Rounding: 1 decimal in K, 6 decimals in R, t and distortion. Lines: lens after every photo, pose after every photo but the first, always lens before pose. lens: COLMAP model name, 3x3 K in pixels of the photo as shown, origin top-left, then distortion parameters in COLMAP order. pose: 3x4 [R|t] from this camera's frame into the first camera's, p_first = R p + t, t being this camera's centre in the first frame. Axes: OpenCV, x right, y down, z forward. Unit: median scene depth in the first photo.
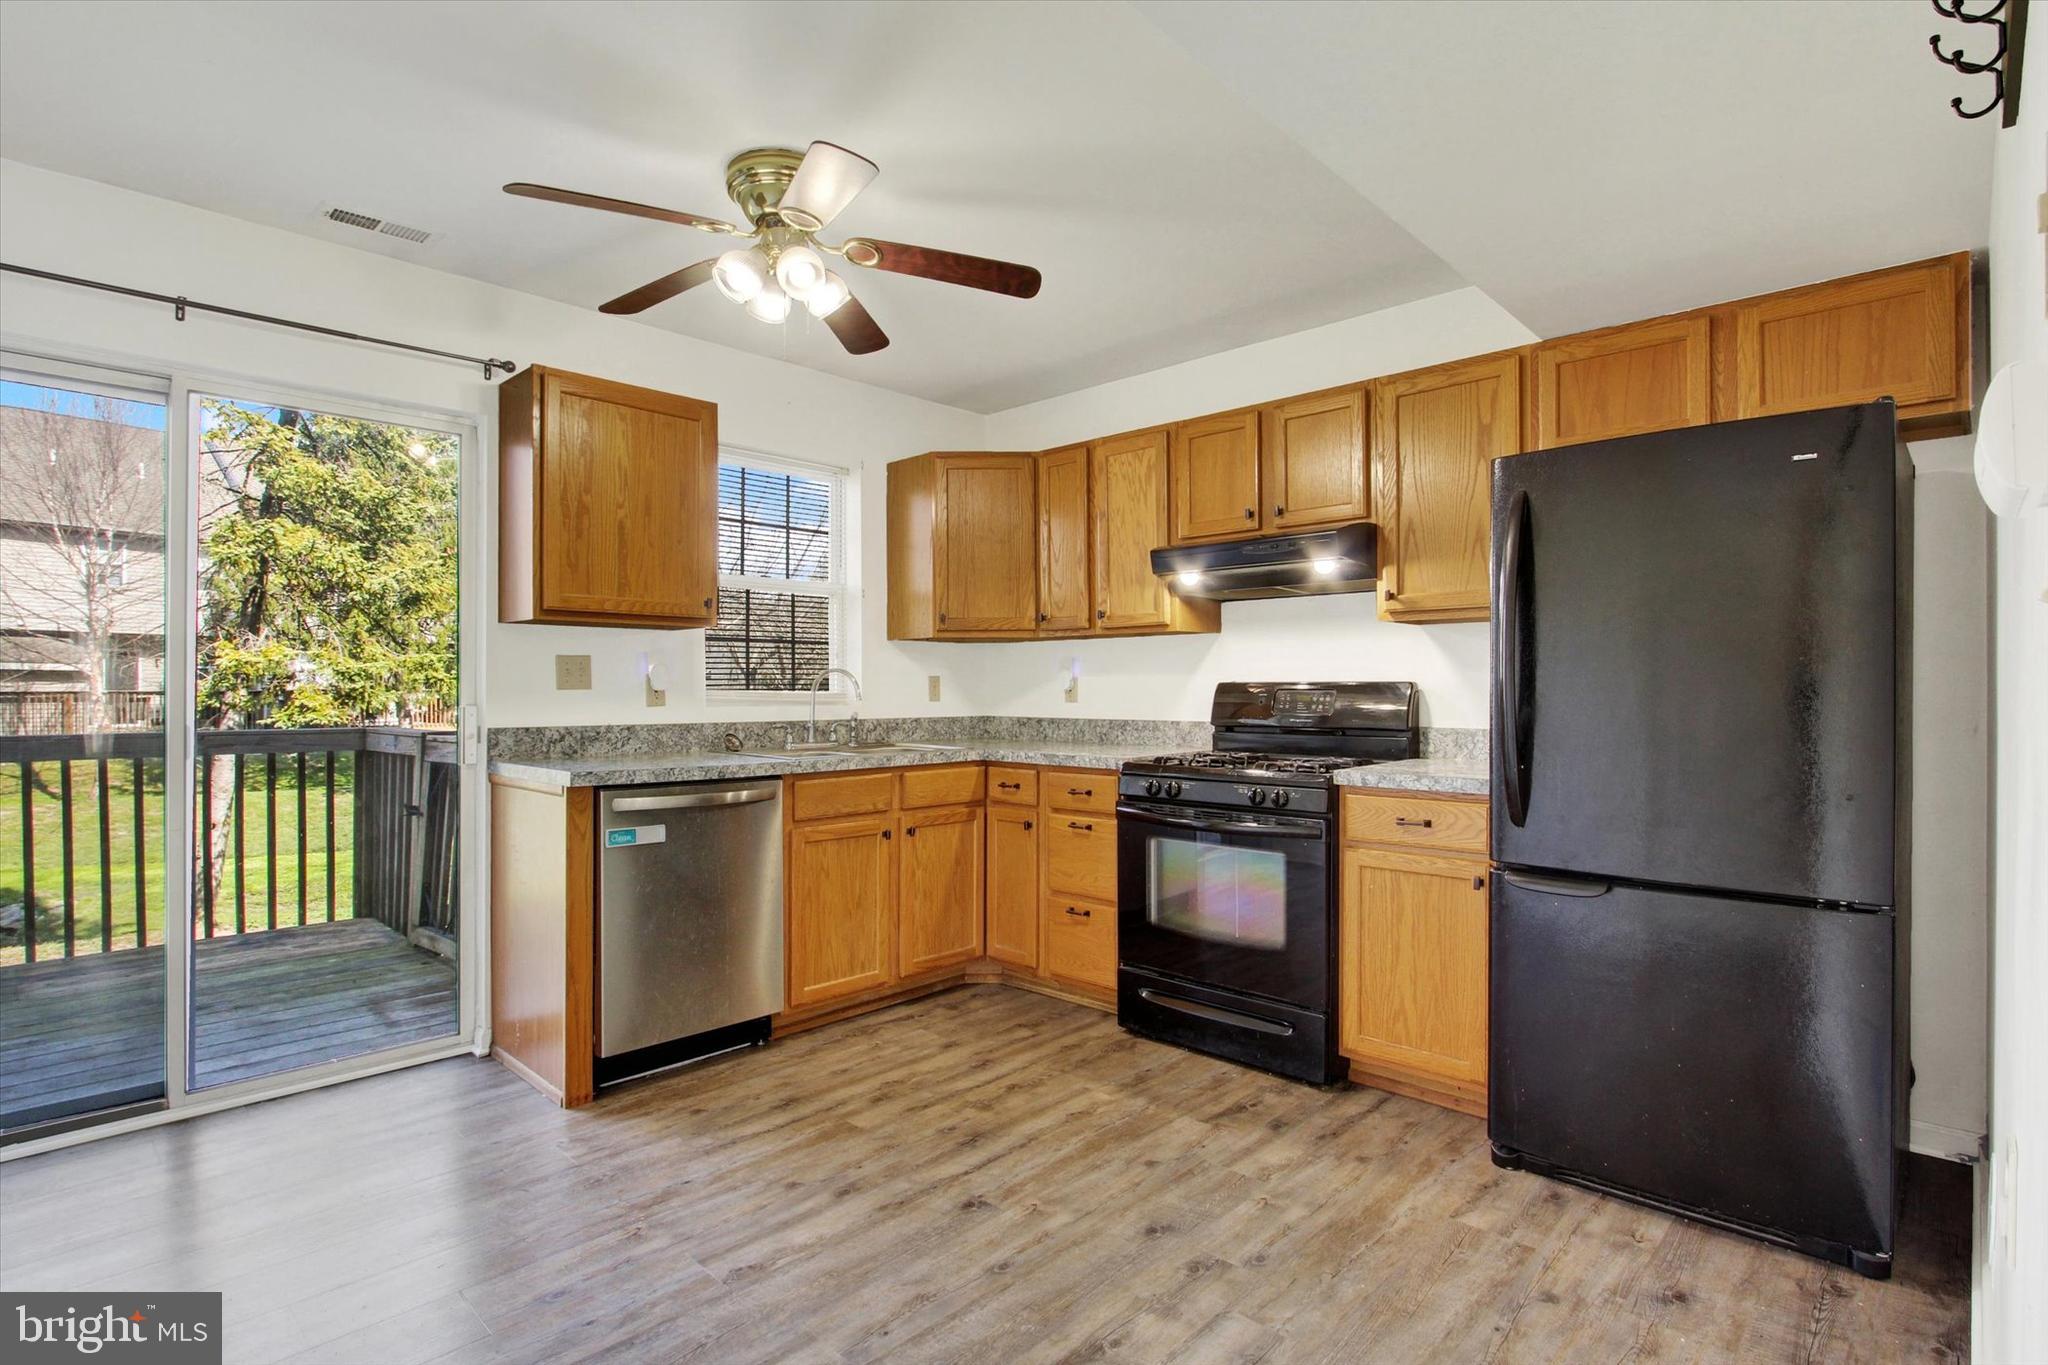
lens RADIAL K [[993.2, 0, 1026.0], [0, 993.2, 683.2], [0, 0, 1]] dist [-0.010407, -0.000100]
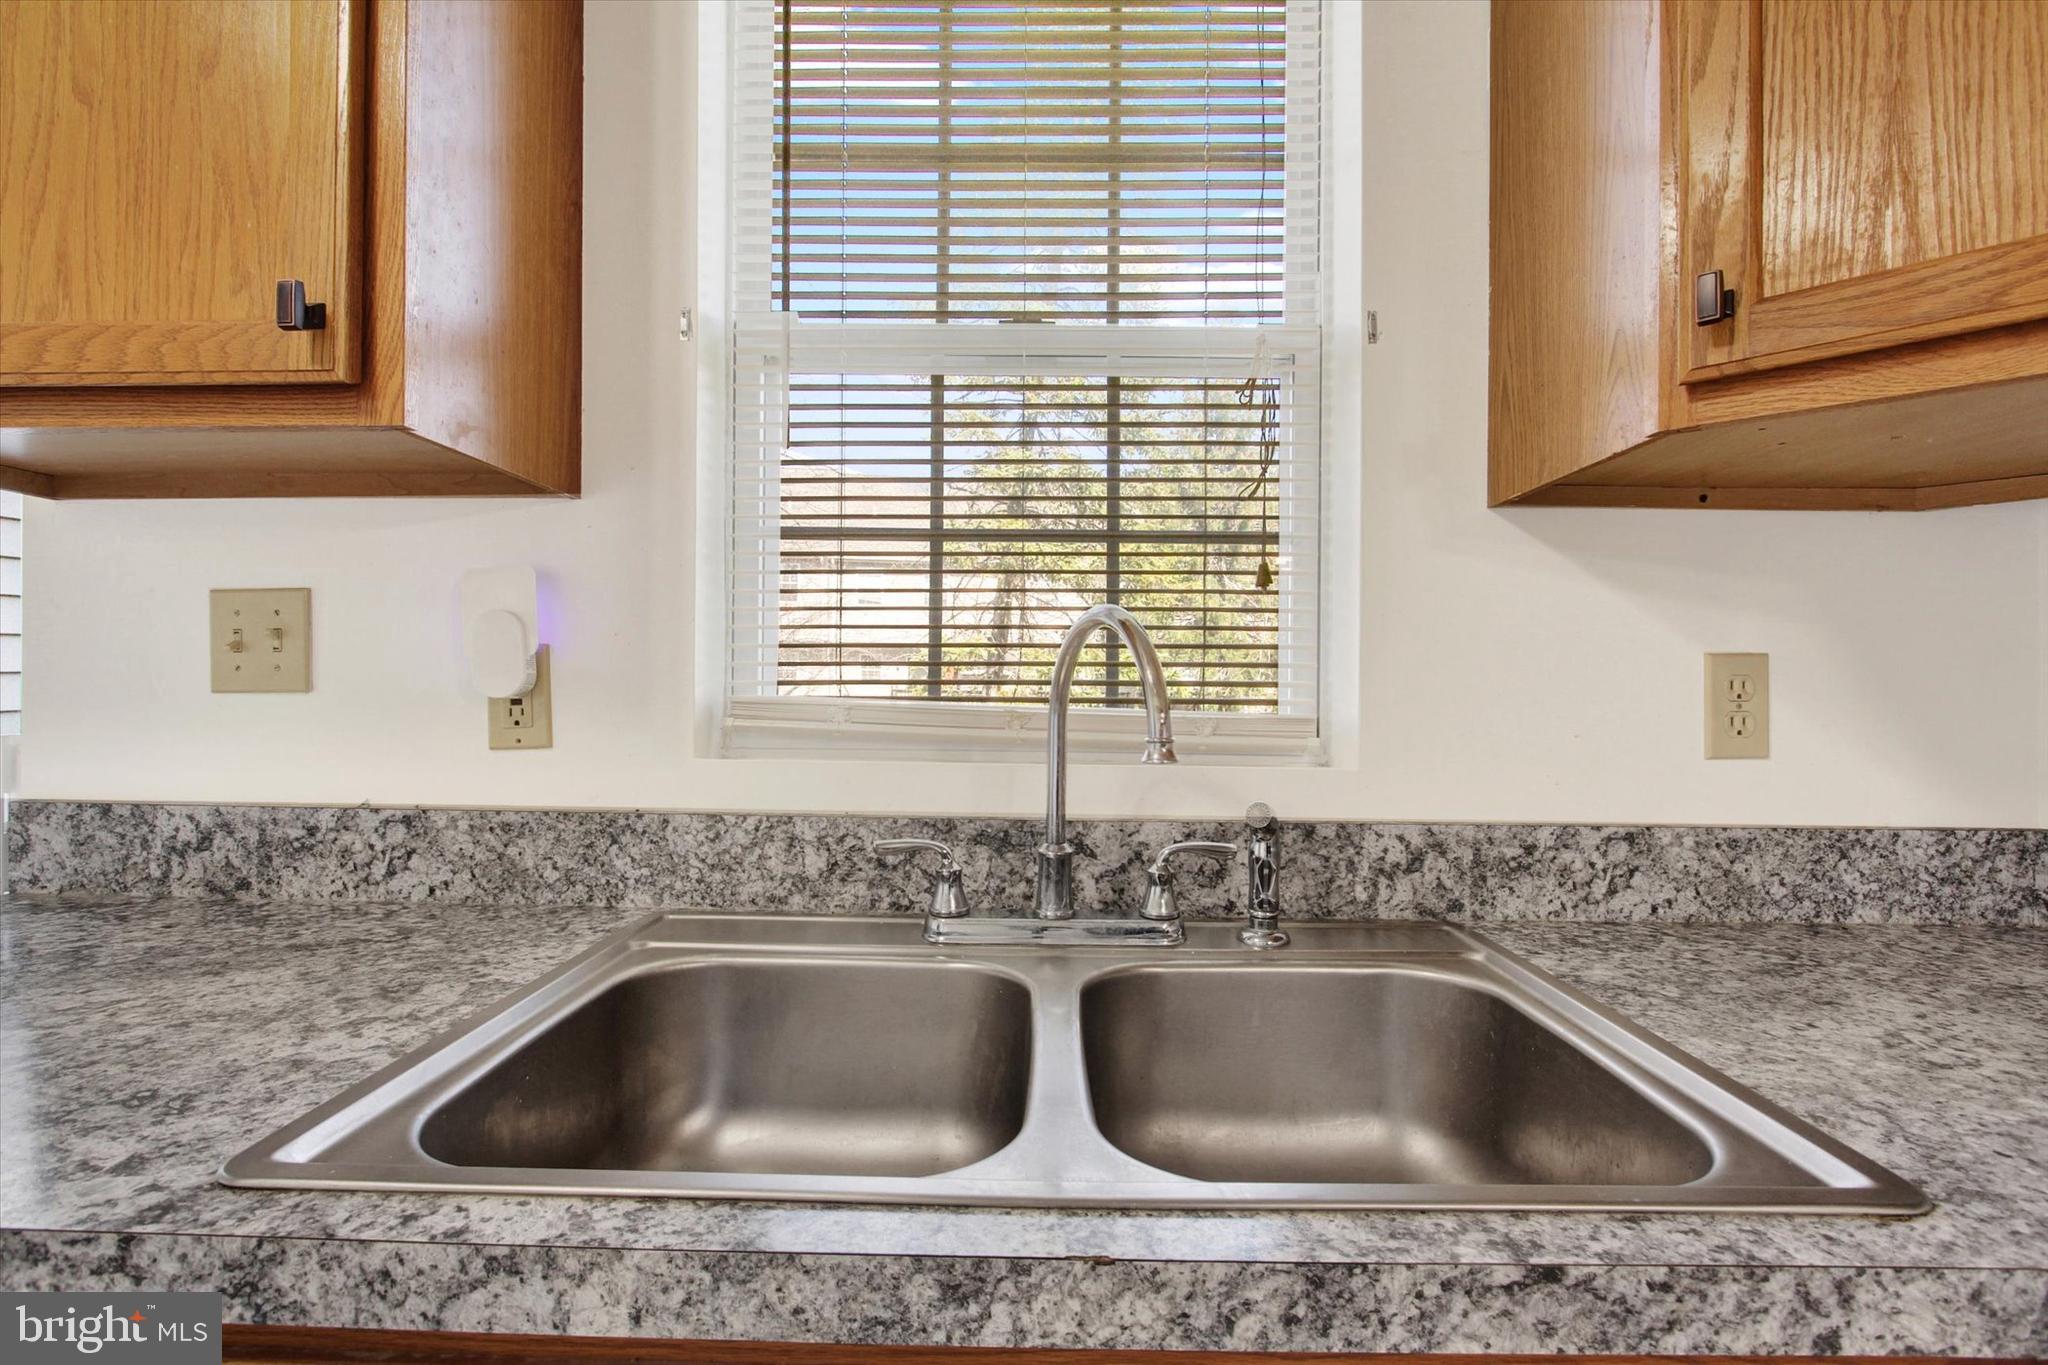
lens RADIAL K [[993.2, 0, 1023.7], [0, 993.2, 672.7], [0, 0, 1]] dist [-0.010407, -0.000100]
pose [[0.683465, 0.024313, -0.729578, -0.047013], [-0.006841, 0.999615, 0.026903, -0.009099], [0.729951, -0.013396, 0.683368, 0.905243]]
